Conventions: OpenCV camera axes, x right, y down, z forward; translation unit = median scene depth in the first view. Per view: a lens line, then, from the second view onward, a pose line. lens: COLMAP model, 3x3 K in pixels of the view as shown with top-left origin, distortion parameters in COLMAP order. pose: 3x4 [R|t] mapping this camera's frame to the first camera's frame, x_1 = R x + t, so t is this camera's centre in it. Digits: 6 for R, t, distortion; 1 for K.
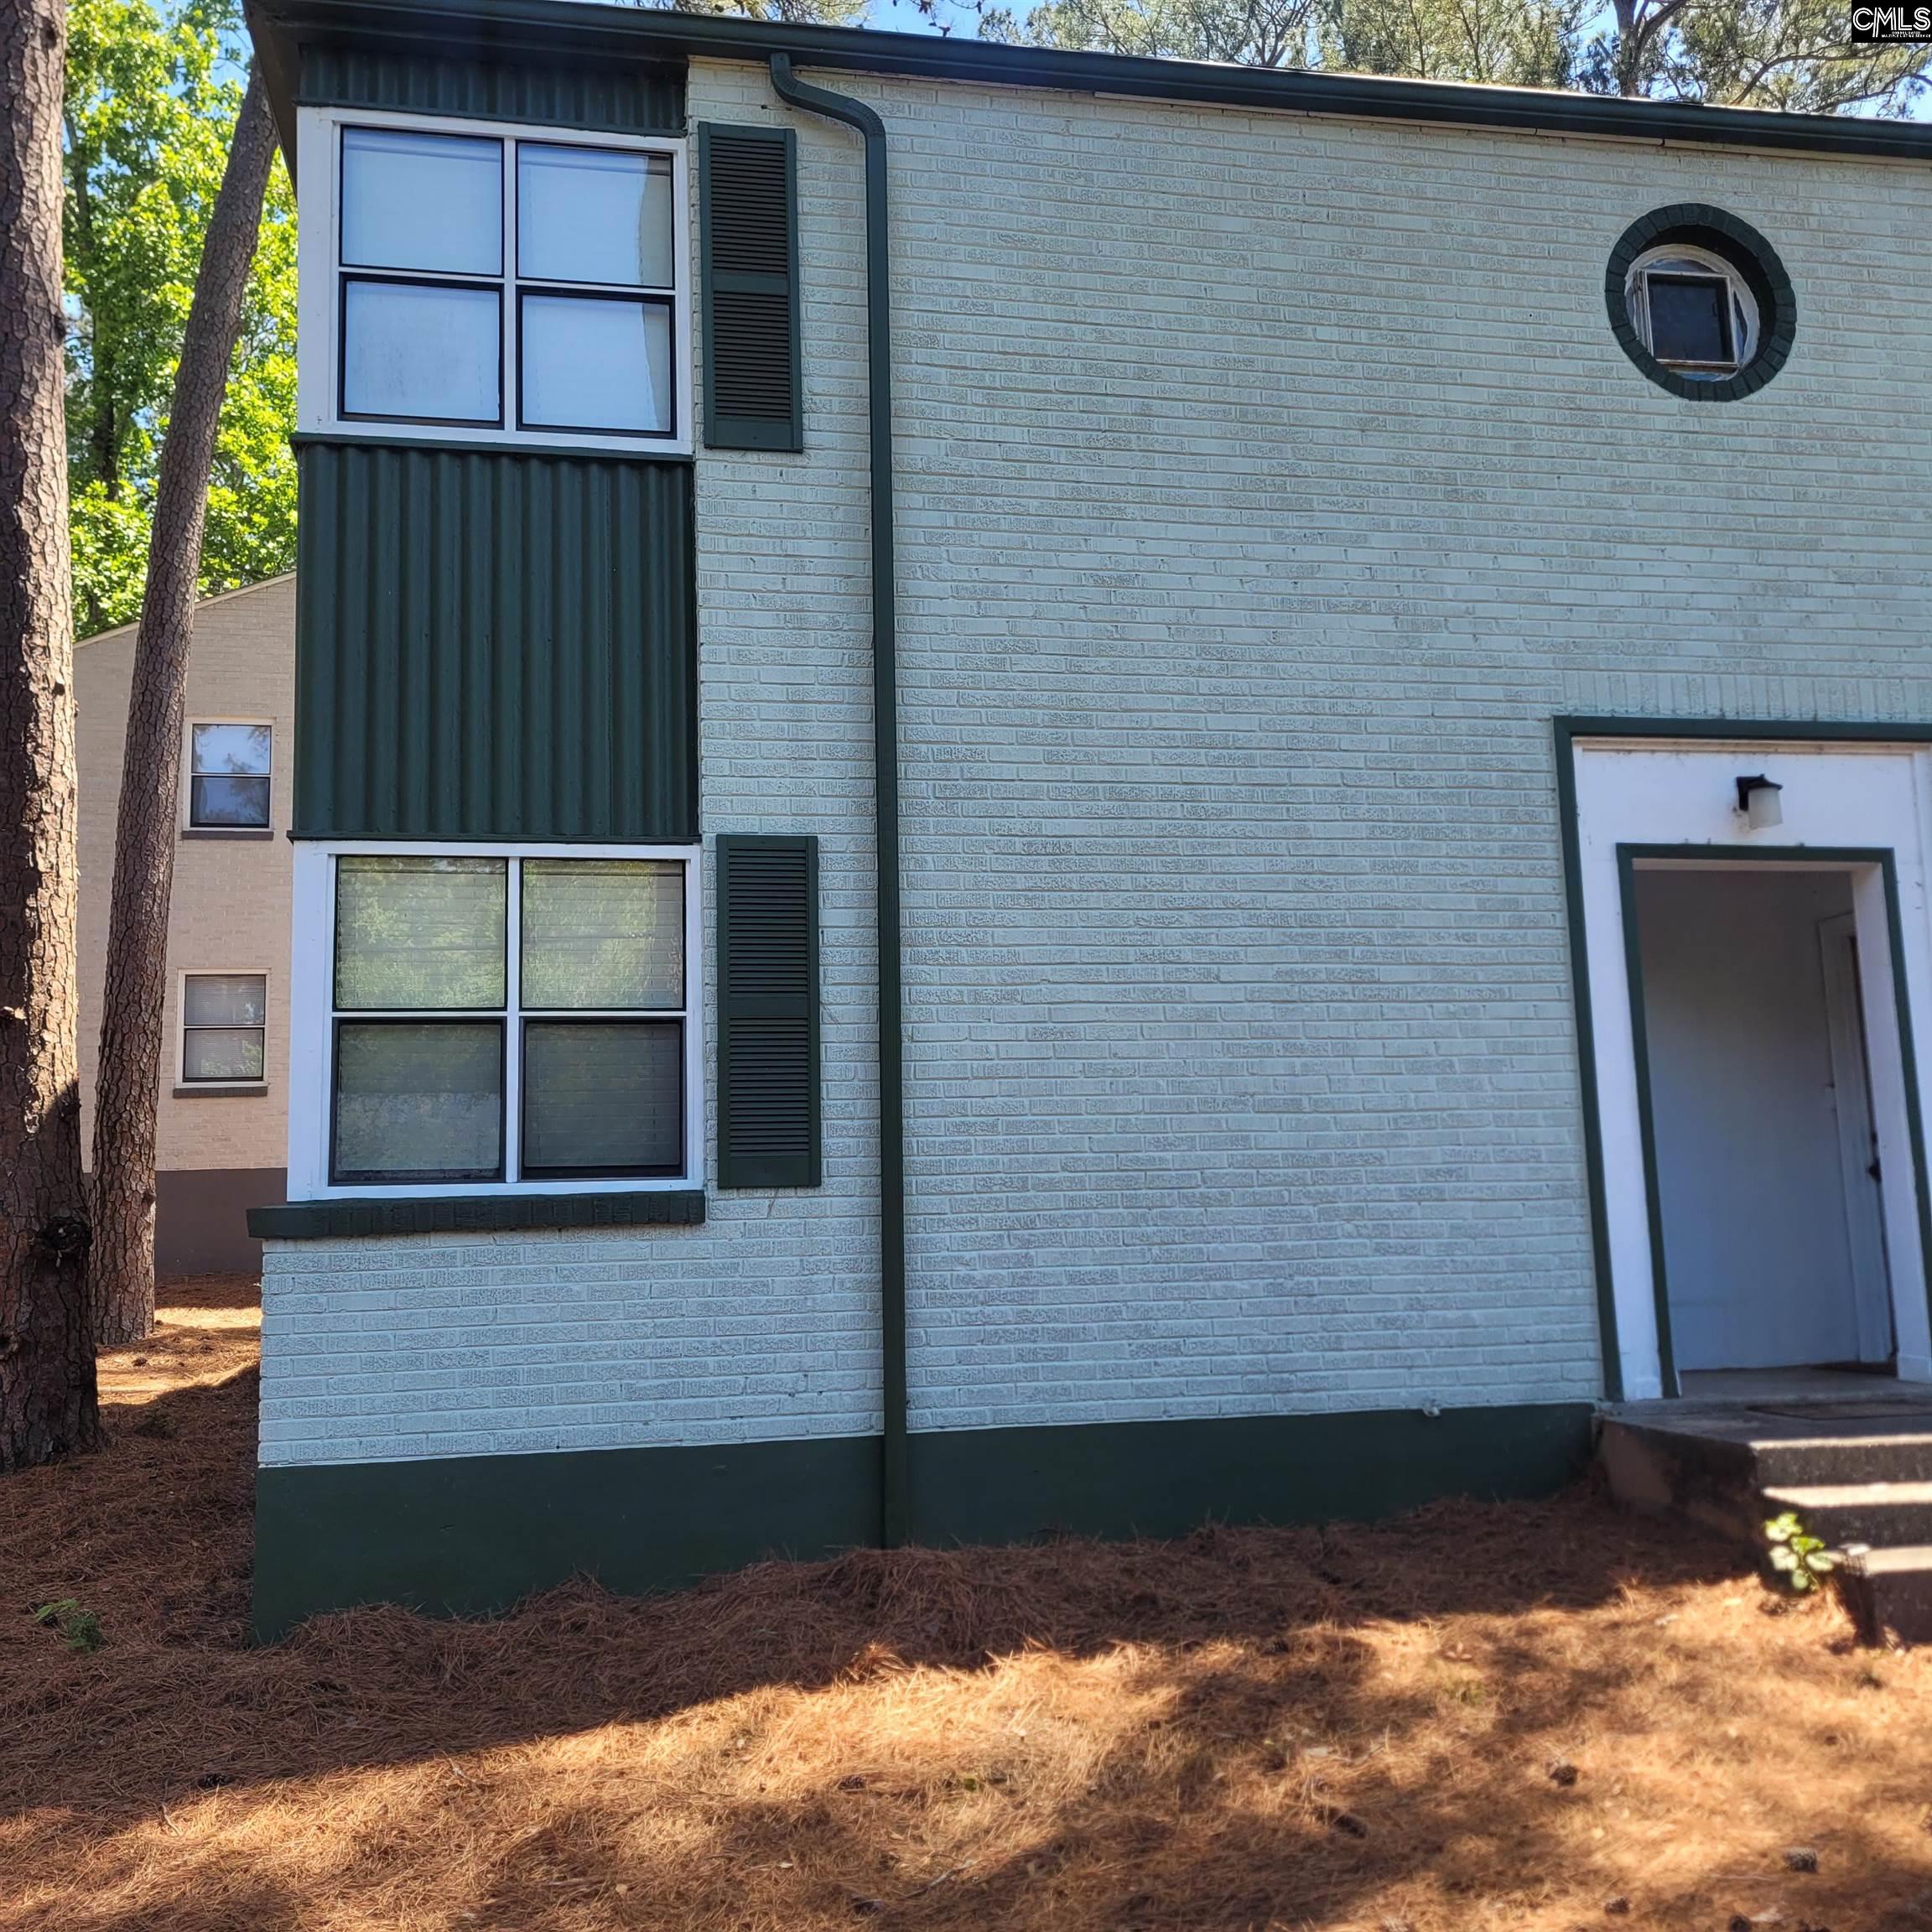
lens RADIAL K [[1829.0, 0, 962.0], [0, 1829.0, 959.1], [0, 0, 1]] dist [0.044718, 0.000000]
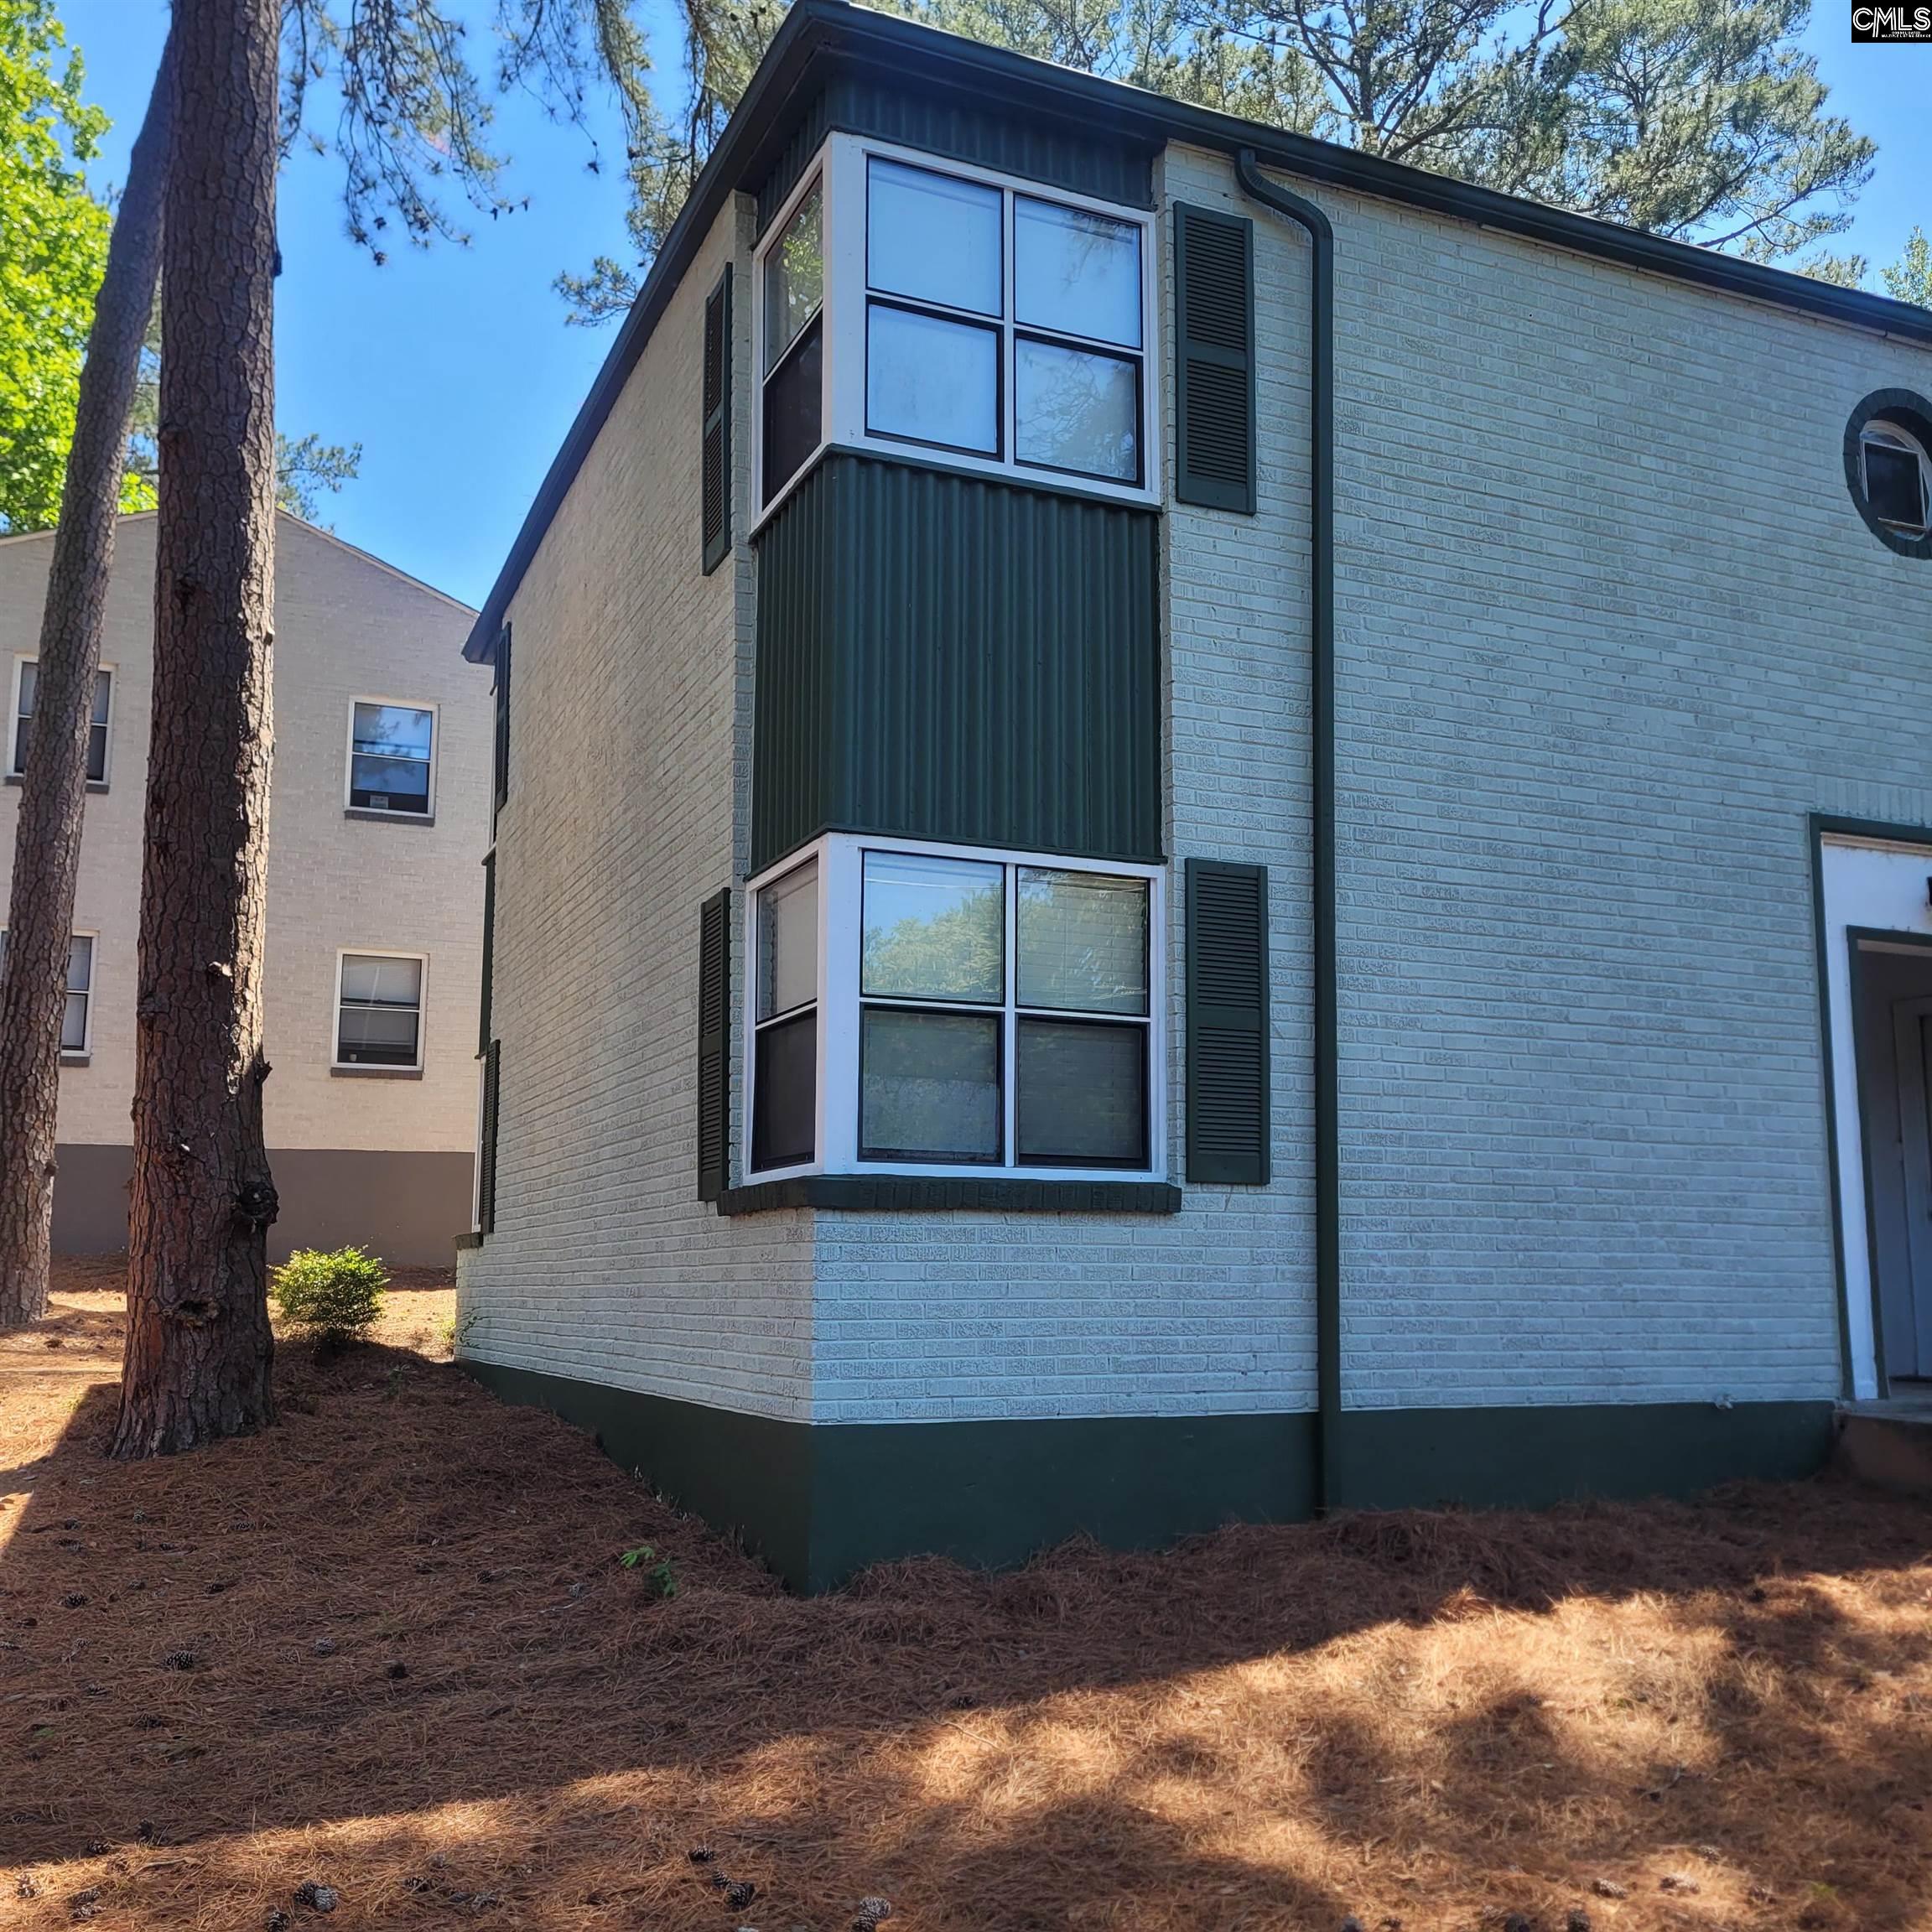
lens RADIAL K [[1829.0, 0, 983.5], [0, 1829.0, 970.6], [0, 0, 1]] dist [0.044718, 0.000000]
pose [[0.975048, 0.070776, 0.210409, -0.450544], [-0.069619, 0.997490, -0.012909, 0.020241], [-0.210795, -0.002061, 0.977528, -0.036850]]
